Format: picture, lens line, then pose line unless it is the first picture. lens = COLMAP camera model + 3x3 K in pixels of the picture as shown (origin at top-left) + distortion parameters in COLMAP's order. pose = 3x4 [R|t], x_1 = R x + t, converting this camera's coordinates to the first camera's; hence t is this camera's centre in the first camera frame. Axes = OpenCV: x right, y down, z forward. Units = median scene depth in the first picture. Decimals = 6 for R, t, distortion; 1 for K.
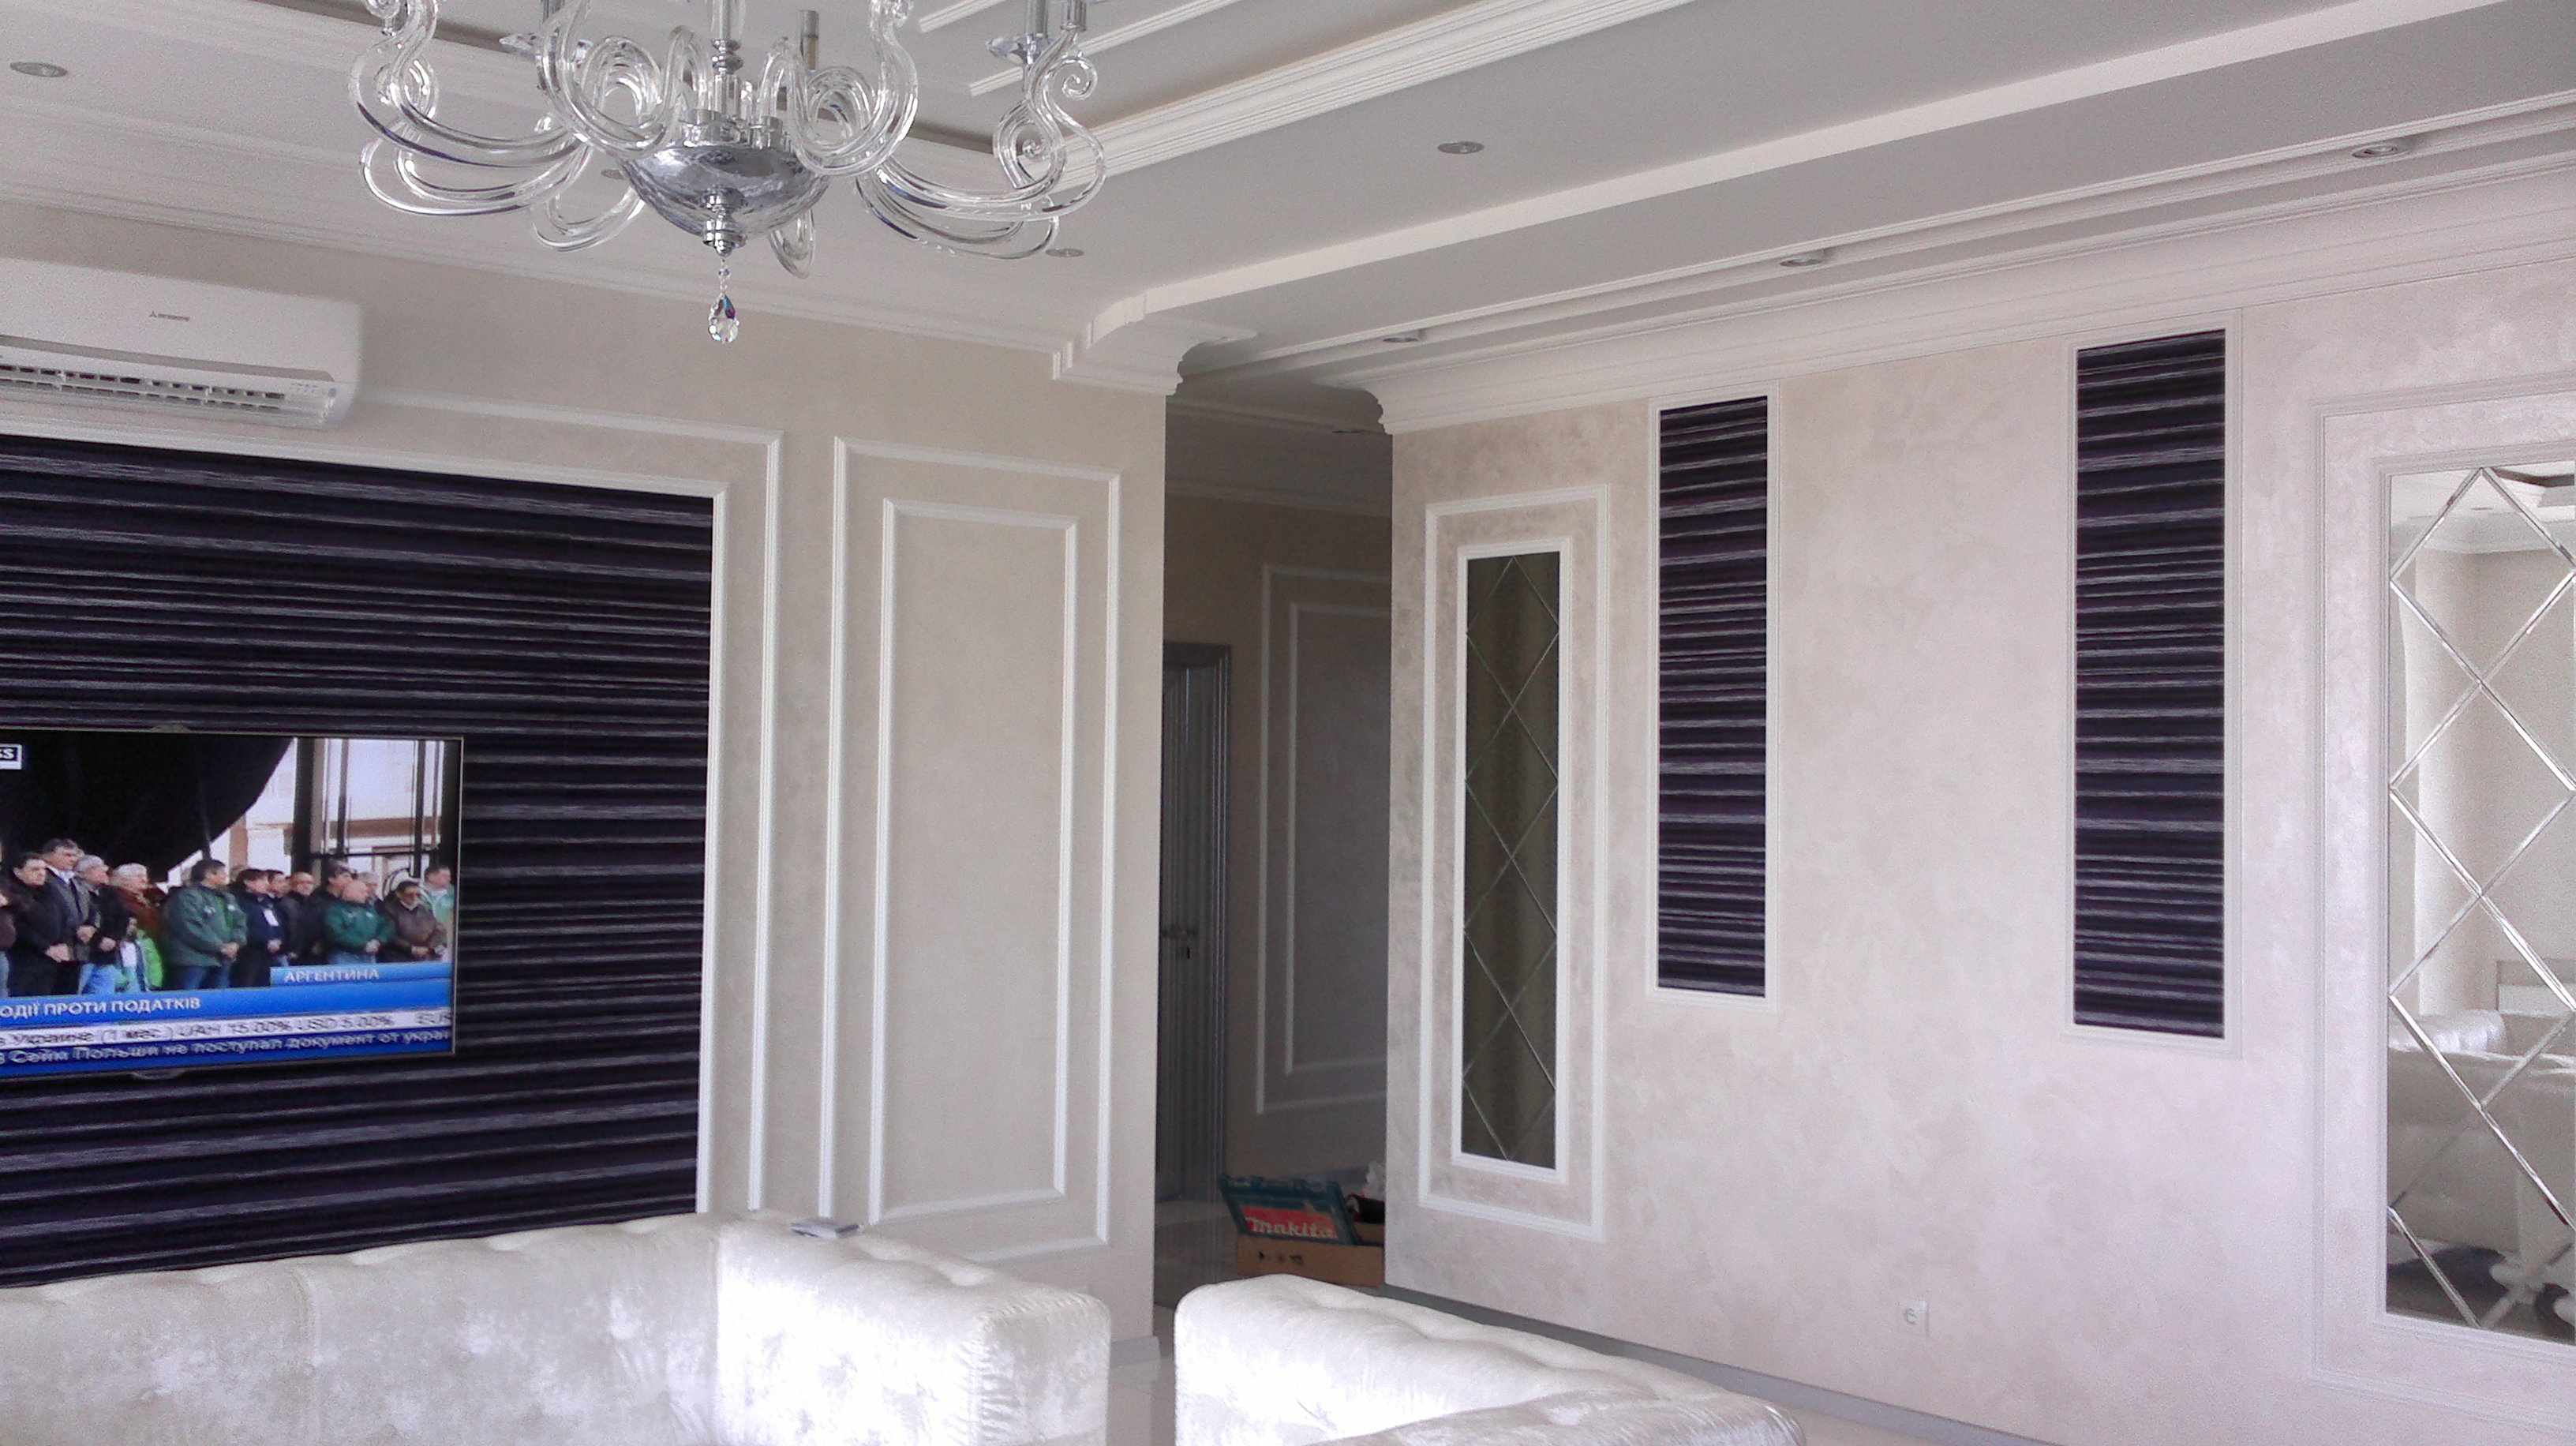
lens RADIAL K [[2512.2, 0, 1288.0], [0, 2512.2, 723.0], [0, 0, 1]] dist [0.151177, -0.301636]
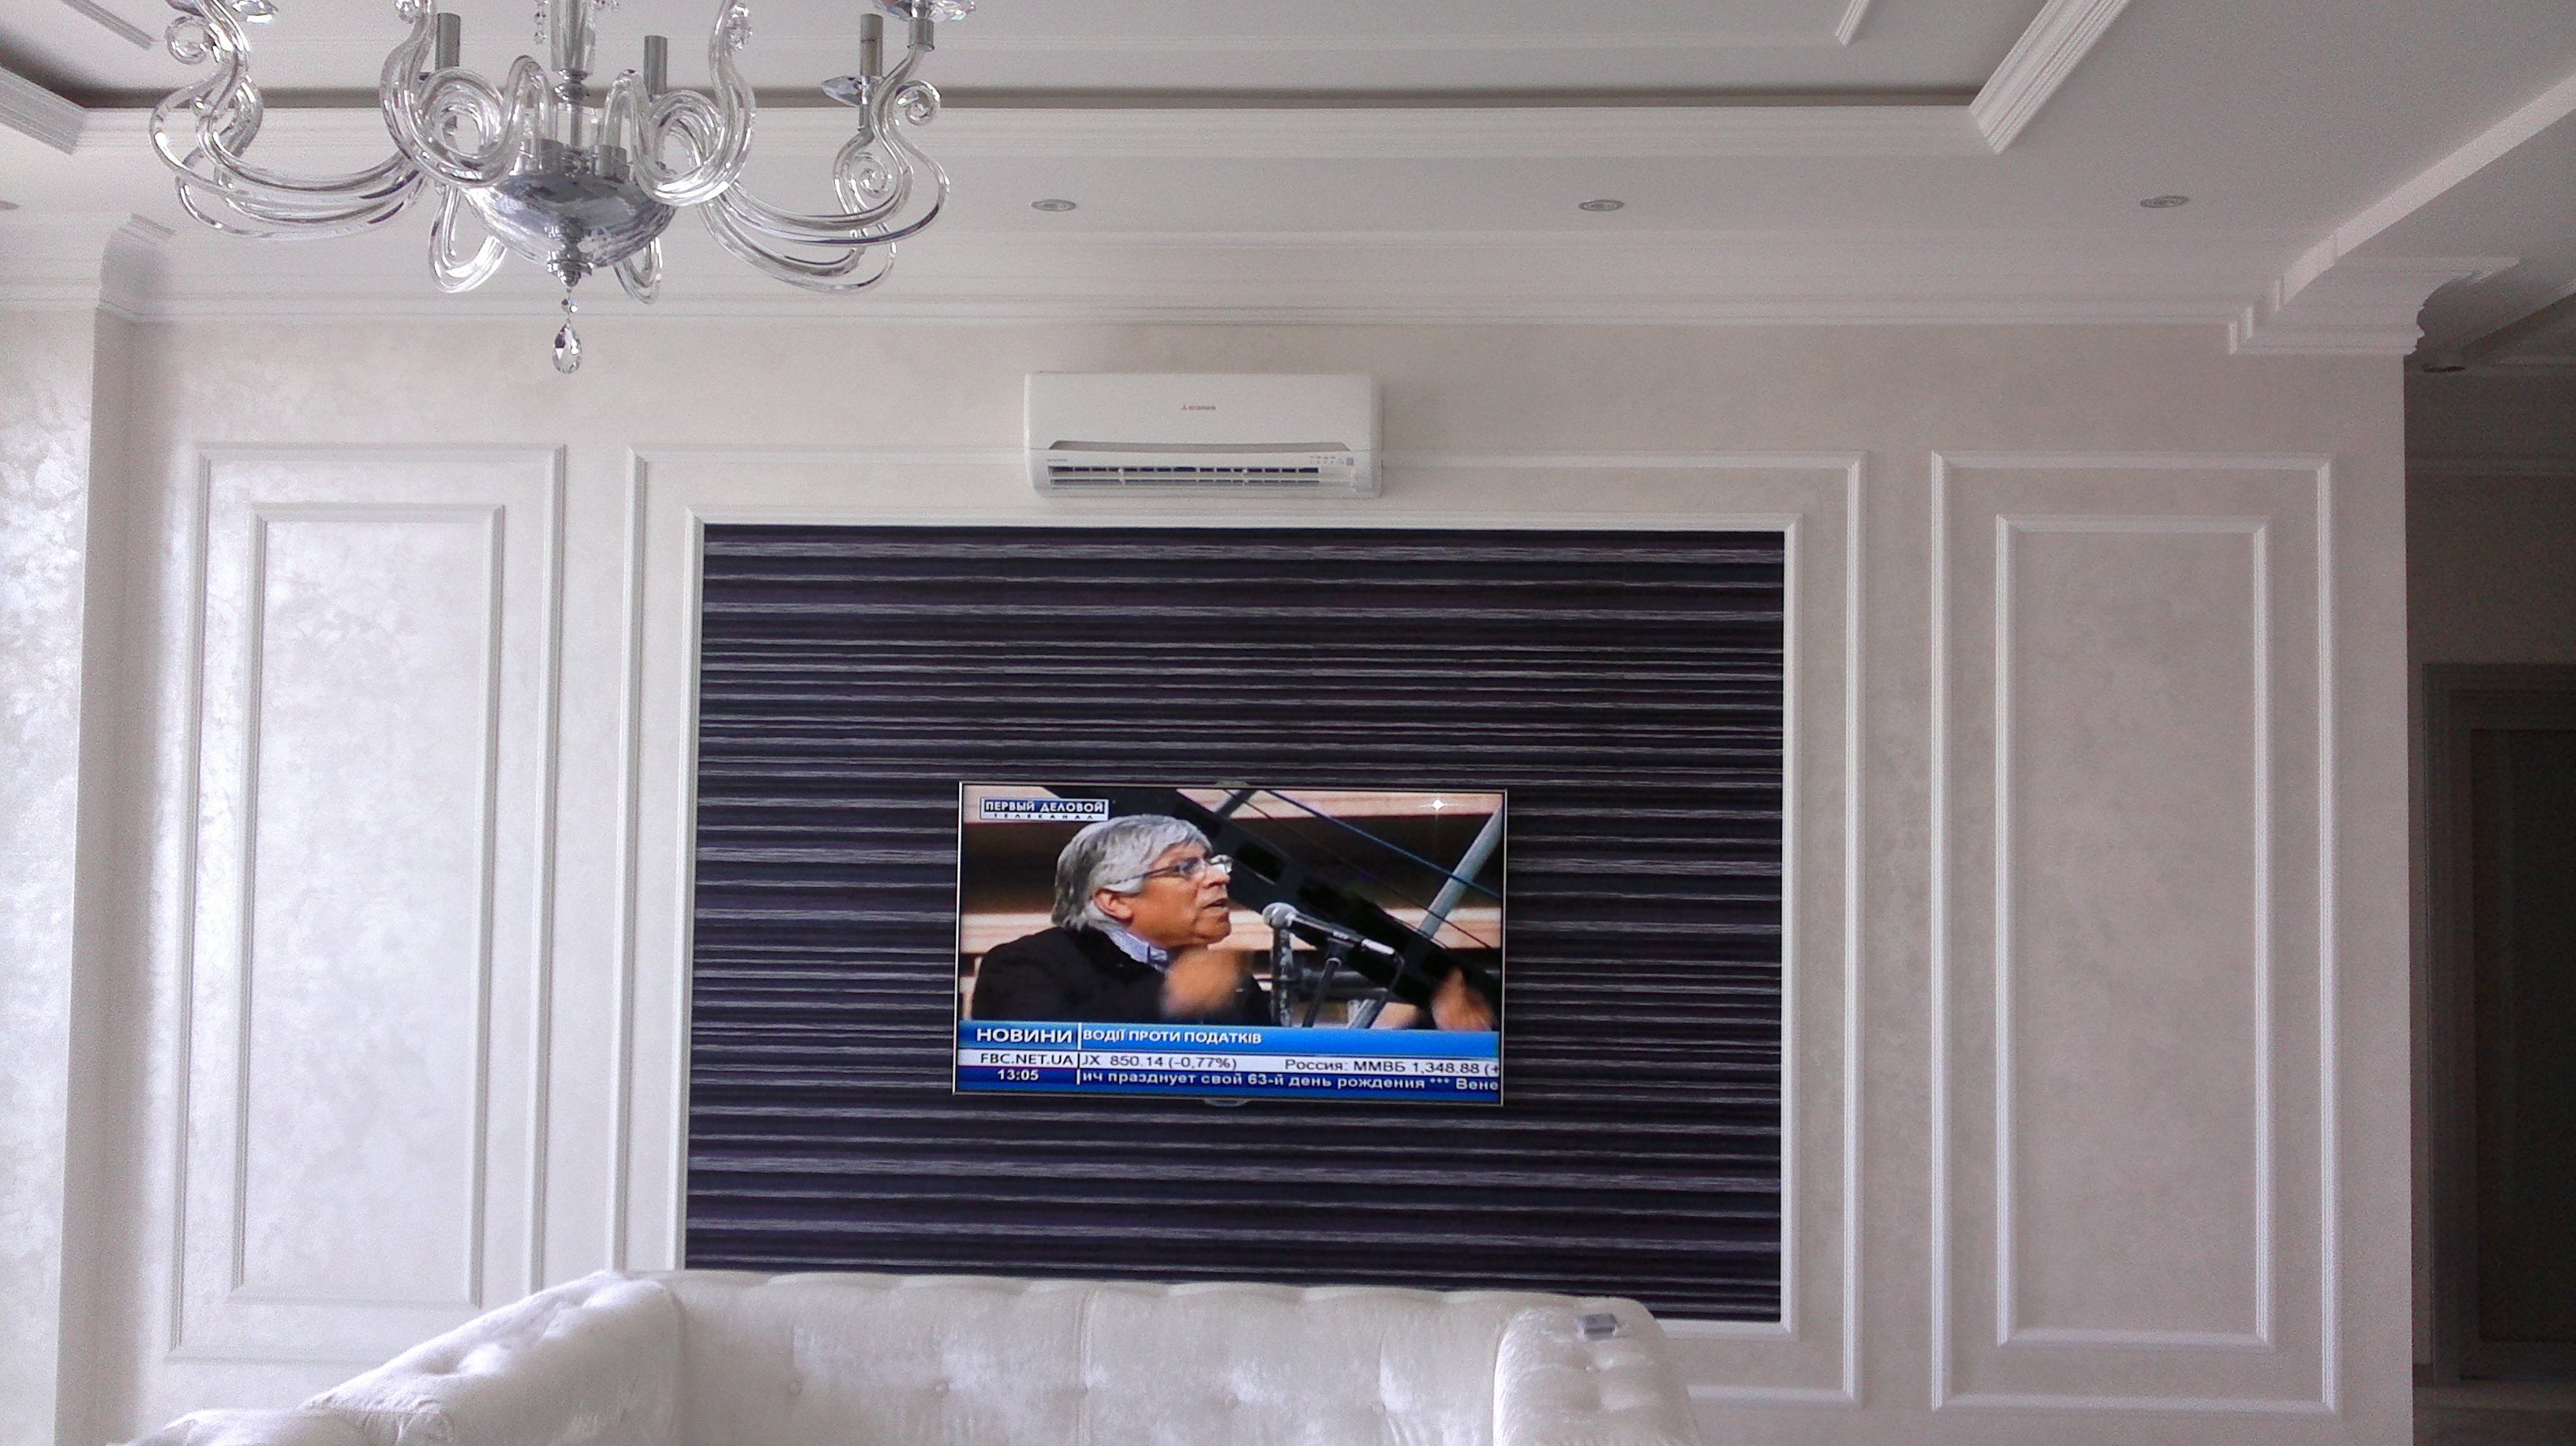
lens RADIAL K [[2492.6, 0, 1288.0], [0, 2492.6, 723.0], [0, 0, 1]] dist [0.009791, 0.023050]
pose [[0.729578, -0.029367, -0.683266, 0.265575], [0.011059, 0.999454, -0.031148, 0.008229], [0.683808, 0.015169, 0.729505, 0.207903]]
